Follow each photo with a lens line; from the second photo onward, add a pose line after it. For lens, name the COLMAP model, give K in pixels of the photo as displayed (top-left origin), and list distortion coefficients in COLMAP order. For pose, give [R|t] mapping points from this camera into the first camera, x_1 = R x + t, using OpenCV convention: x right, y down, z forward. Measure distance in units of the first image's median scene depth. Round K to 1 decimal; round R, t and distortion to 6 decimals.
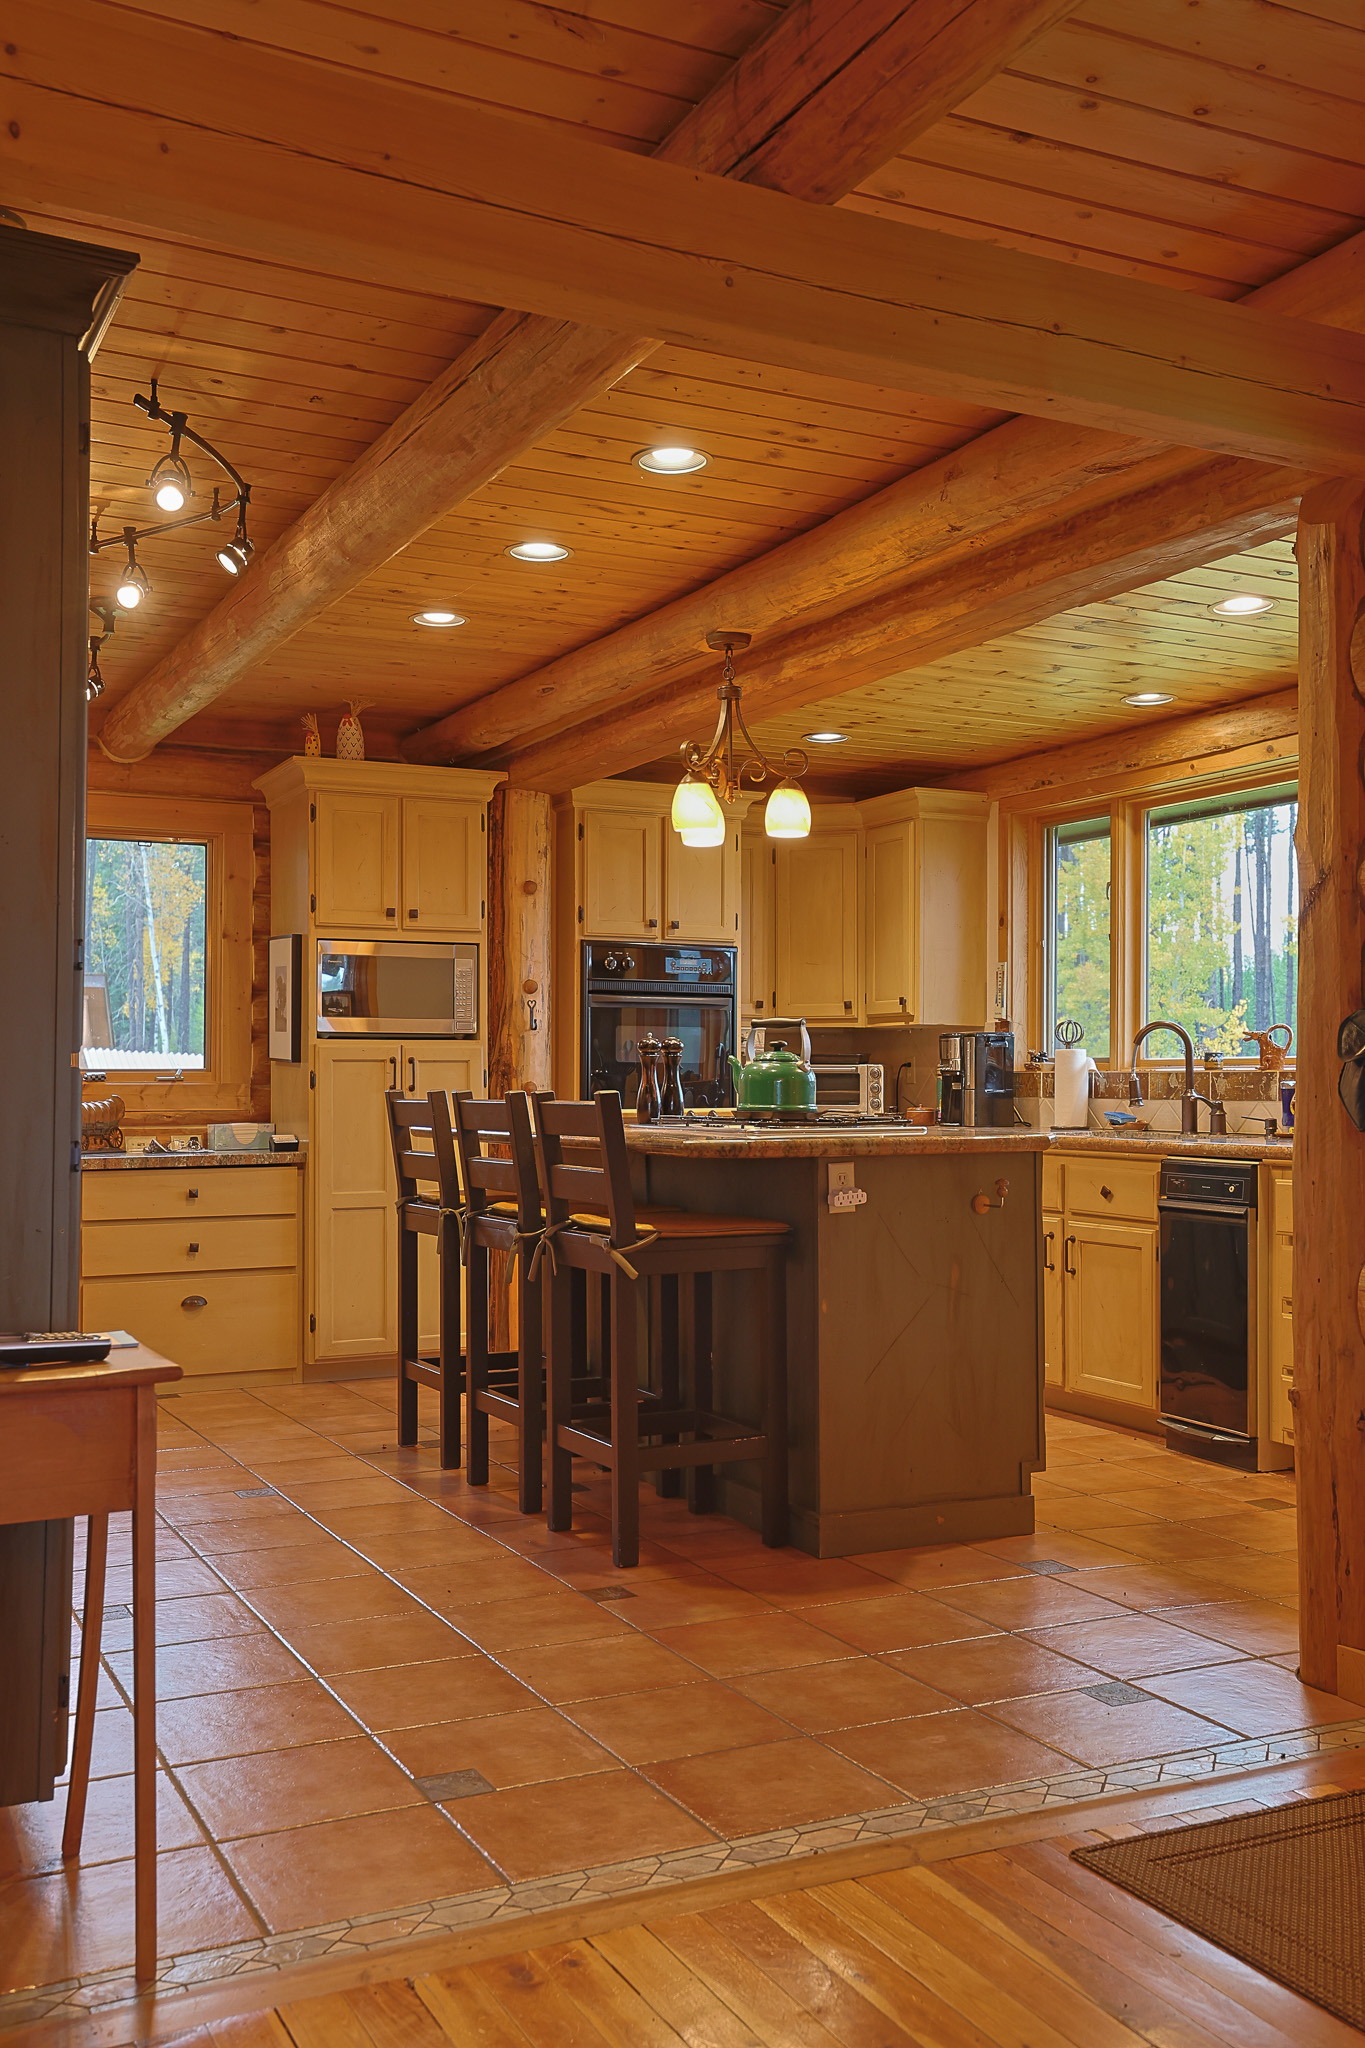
lens RADIAL K [[1922.1, 0, 686.7], [0, 1922.1, 1028.0], [0, 0, 1]] dist [0.075091, 0.000000]
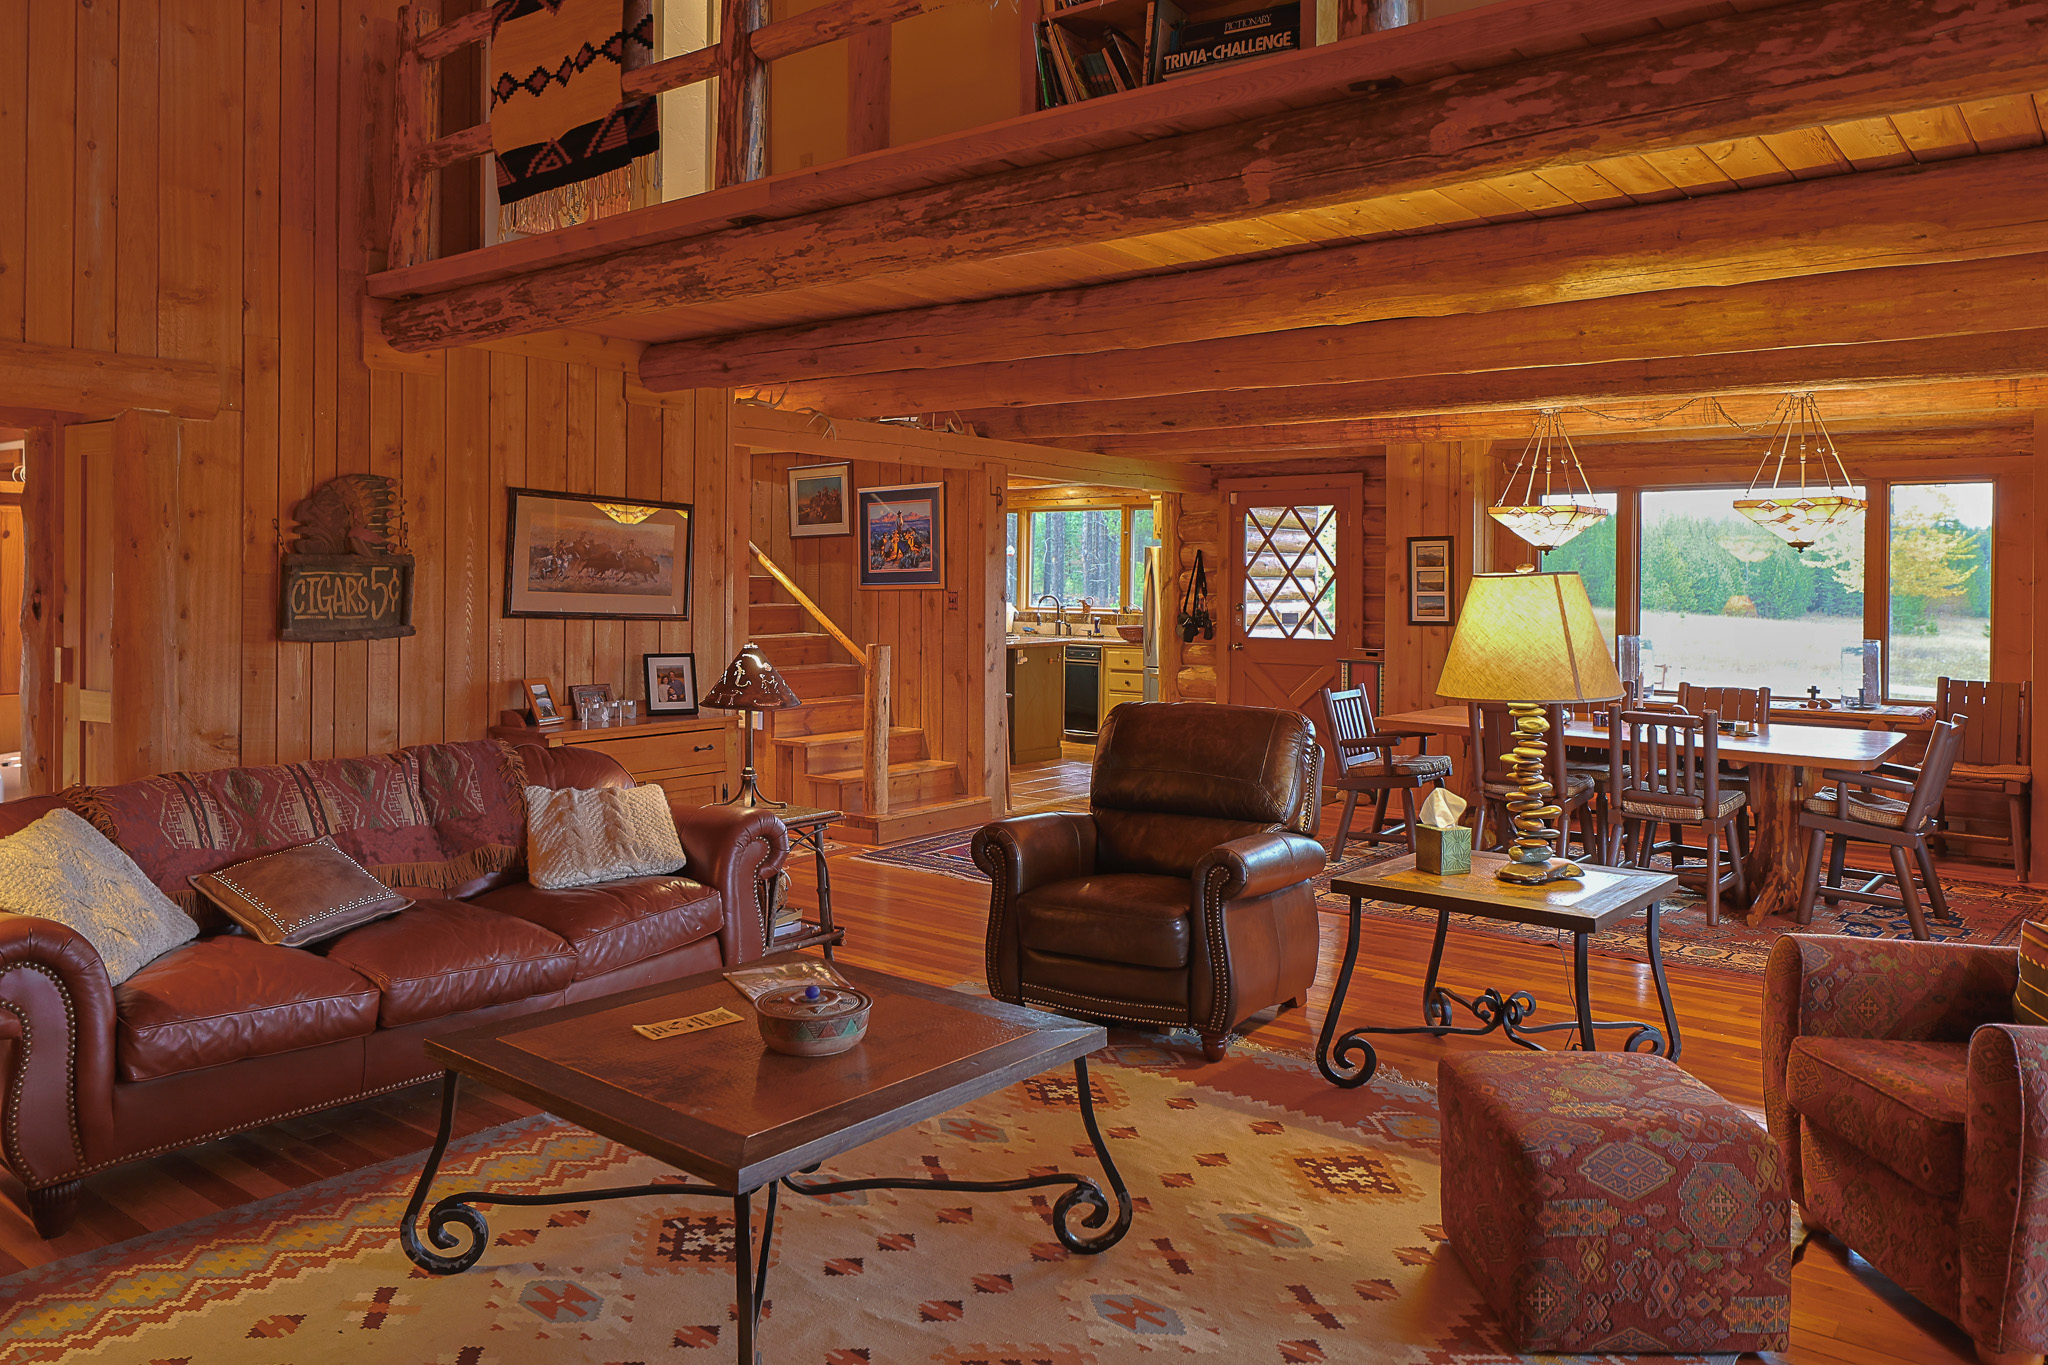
lens RADIAL K [[1464.0, 0, 1042.0], [0, 1464.0, 586.3], [0, 0, 1]] dist [-0.002940, -0.000249]
pose [[0.906848, 0.003170, 0.421445, -0.604632], [-0.018504, 0.999307, 0.032300, -0.077594], [-0.421051, -0.037090, 0.906278, -0.835620]]
